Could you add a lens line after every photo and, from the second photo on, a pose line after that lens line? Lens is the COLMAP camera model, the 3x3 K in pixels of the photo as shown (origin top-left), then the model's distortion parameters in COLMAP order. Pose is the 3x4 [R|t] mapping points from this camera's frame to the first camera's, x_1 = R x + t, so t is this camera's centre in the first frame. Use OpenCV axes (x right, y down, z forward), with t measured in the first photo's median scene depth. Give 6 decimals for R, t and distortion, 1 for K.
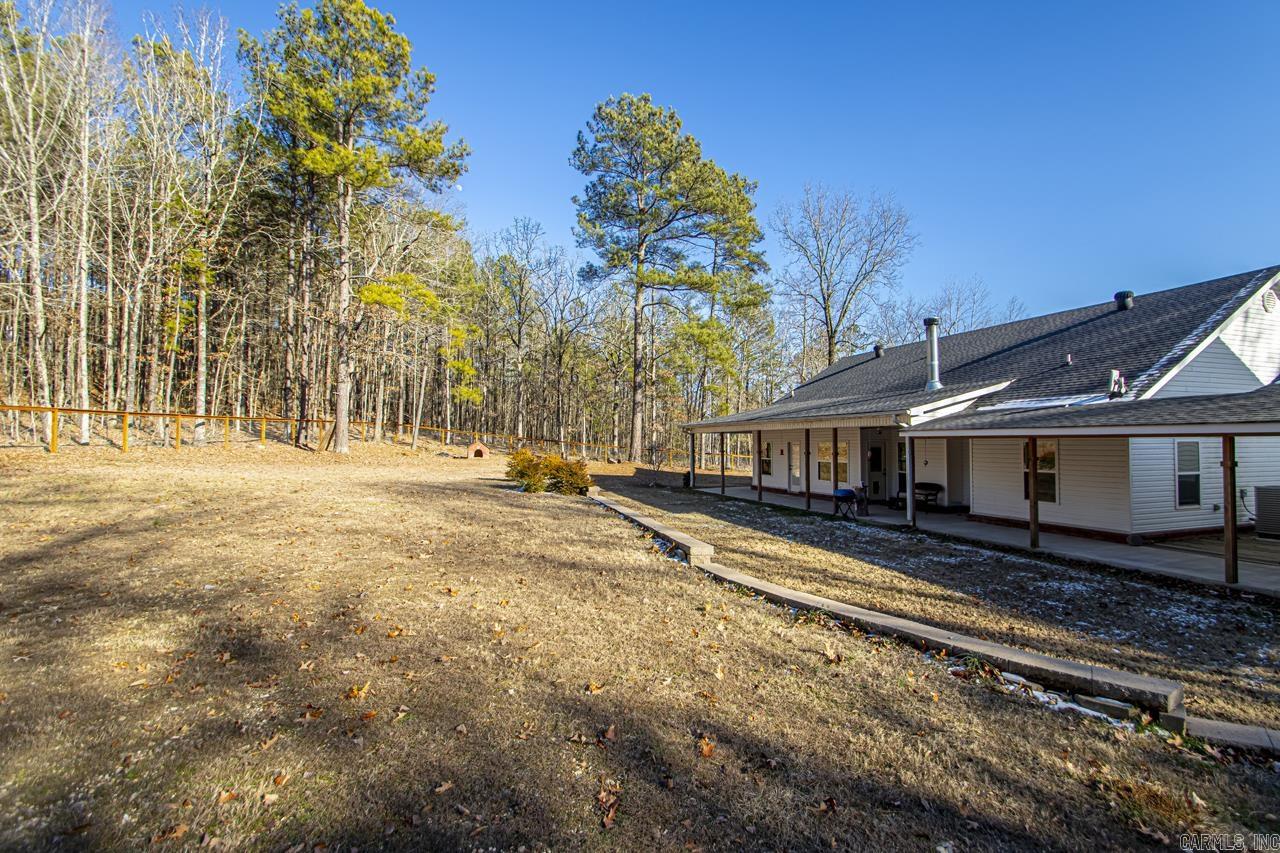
lens RADIAL K [[608.3, 0, 647.1], [0, 608.3, 430.9], [0, 0, 1]] dist [0.023622, -0.018847]
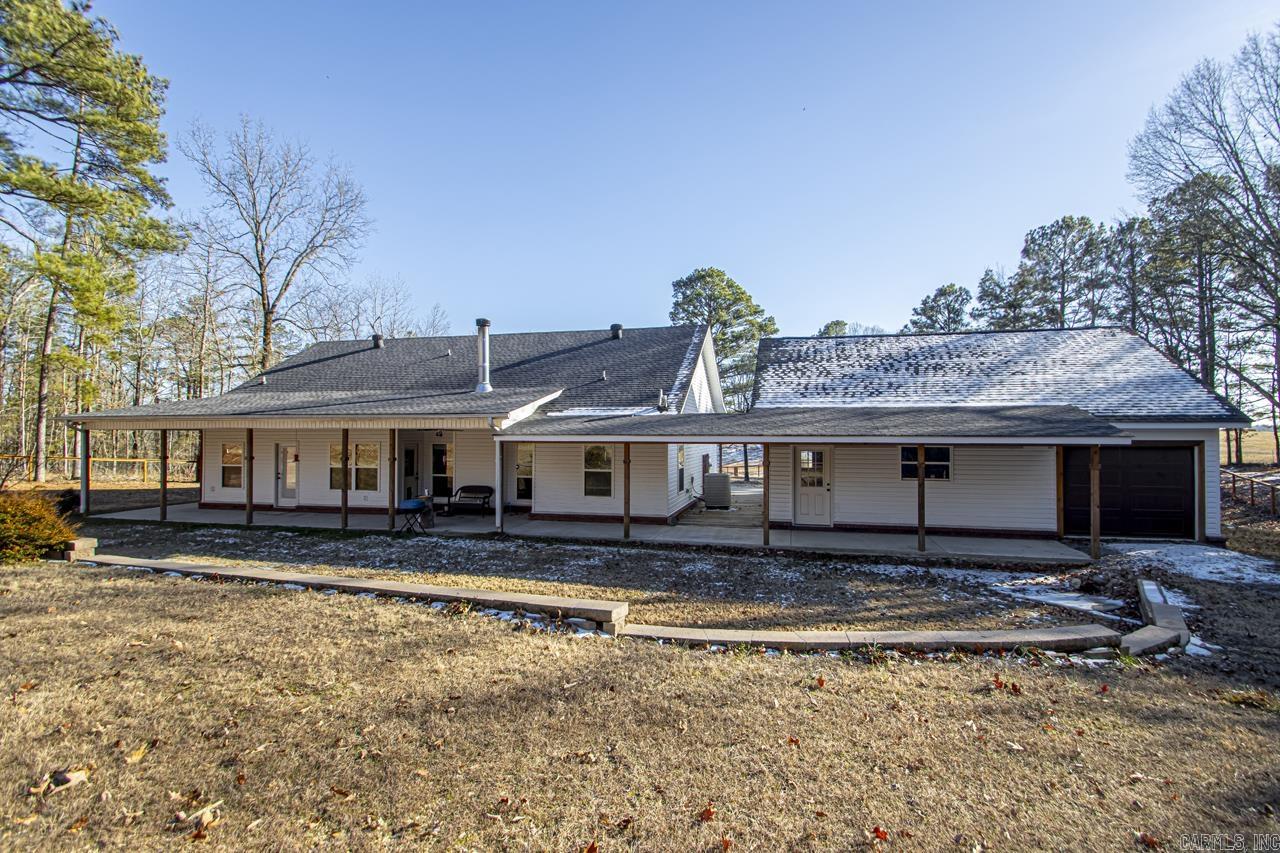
lens RADIAL K [[608.3, 0, 647.1], [0, 608.3, 430.9], [0, 0, 1]] dist [0.023622, -0.018847]
pose [[0.545624, 0.006708, 0.838003, -0.218951], [-0.018194, 0.999827, 0.003843, -0.012303], [-0.837833, -0.017344, 0.545652, 0.236045]]
